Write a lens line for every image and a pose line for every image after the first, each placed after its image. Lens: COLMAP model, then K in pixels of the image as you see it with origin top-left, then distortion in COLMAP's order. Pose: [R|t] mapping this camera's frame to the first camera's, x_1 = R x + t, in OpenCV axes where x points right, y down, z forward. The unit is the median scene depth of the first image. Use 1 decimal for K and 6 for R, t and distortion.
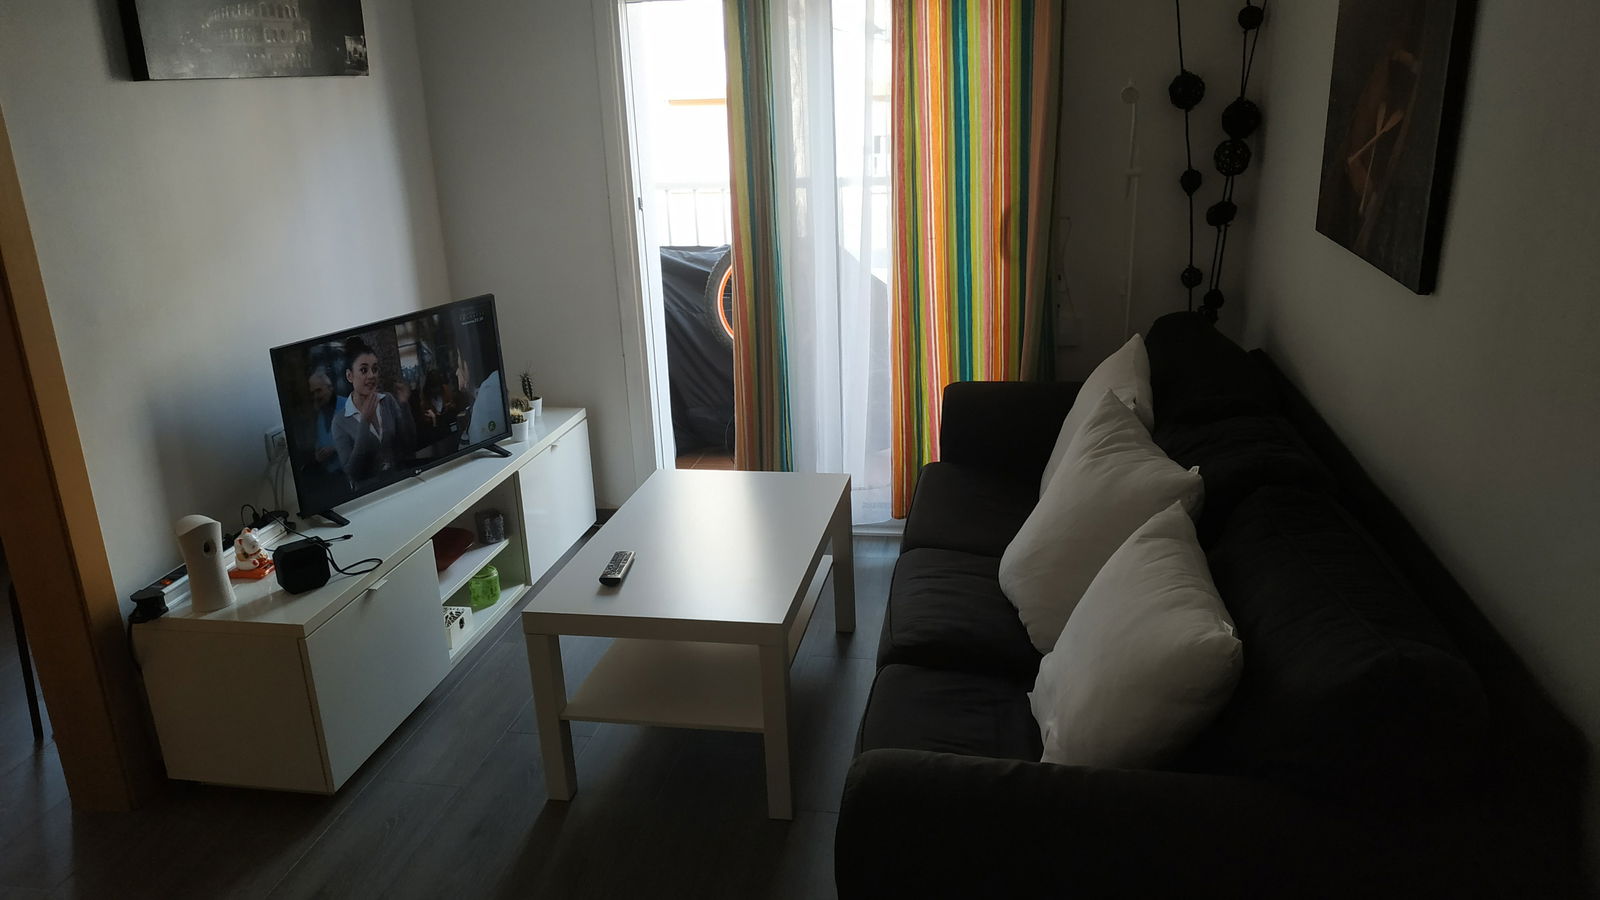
lens RADIAL K [[1179.3, 0, 799.7], [0, 1179.3, 465.2], [0, 0, 1]] dist [0.040619, -0.088079]
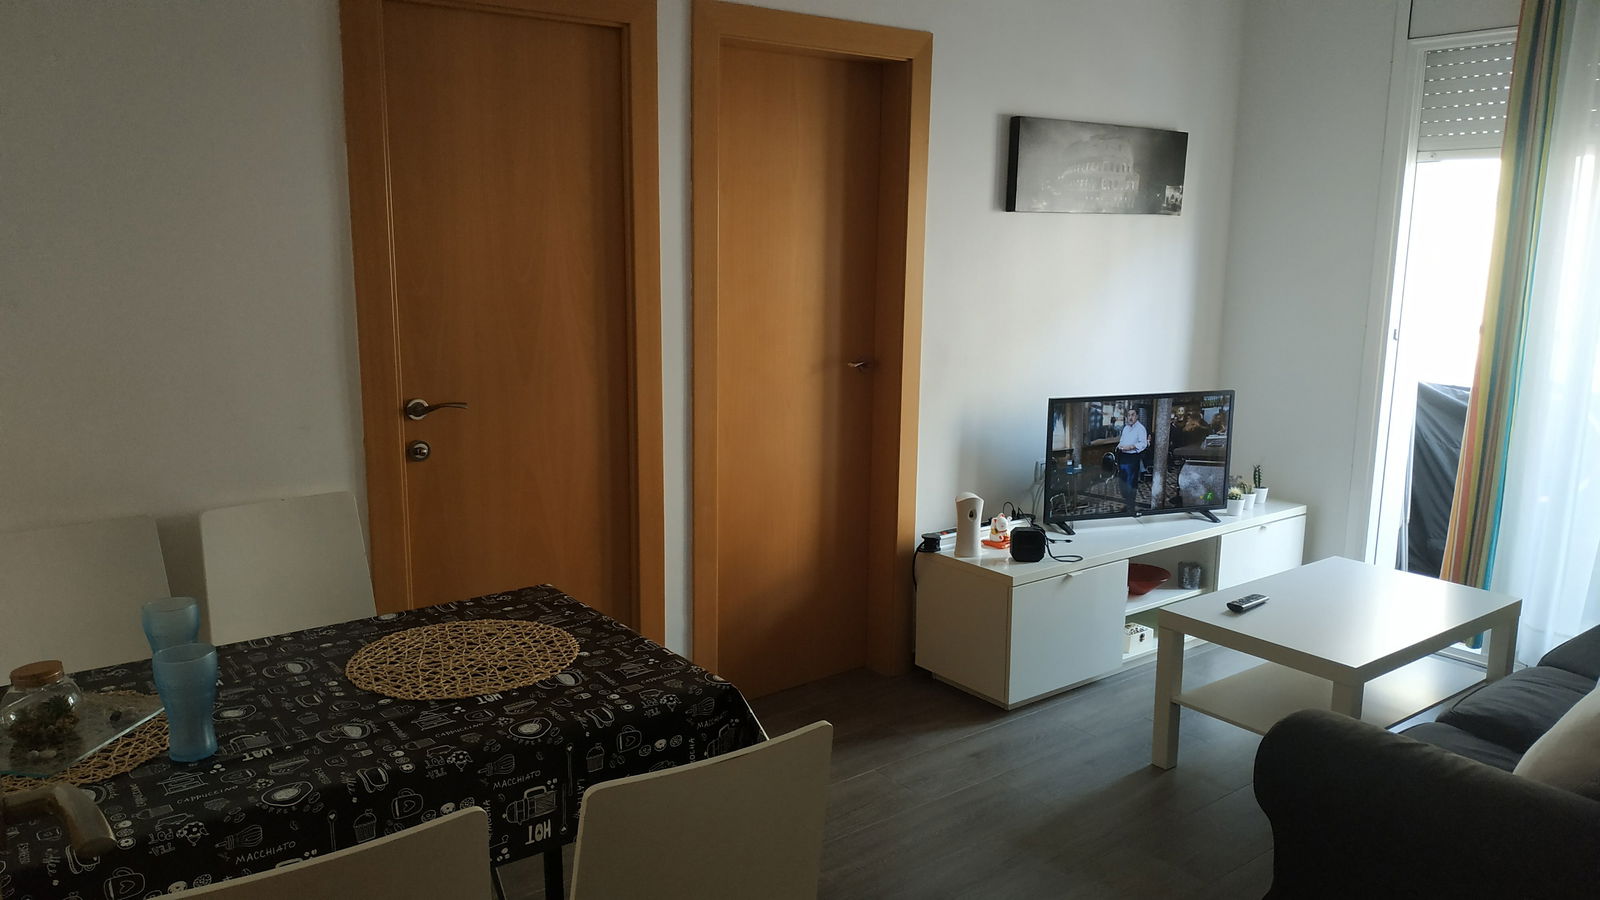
lens RADIAL K [[1179.3, 0, 795.9], [0, 1179.3, 447.1], [0, 0, 1]] dist [0.040619, -0.088079]
pose [[0.751914, 0.167926, -0.637515, 0.237073], [-0.245690, 0.968730, -0.034607, 0.082230], [0.611769, 0.182653, 0.769660, -0.263602]]
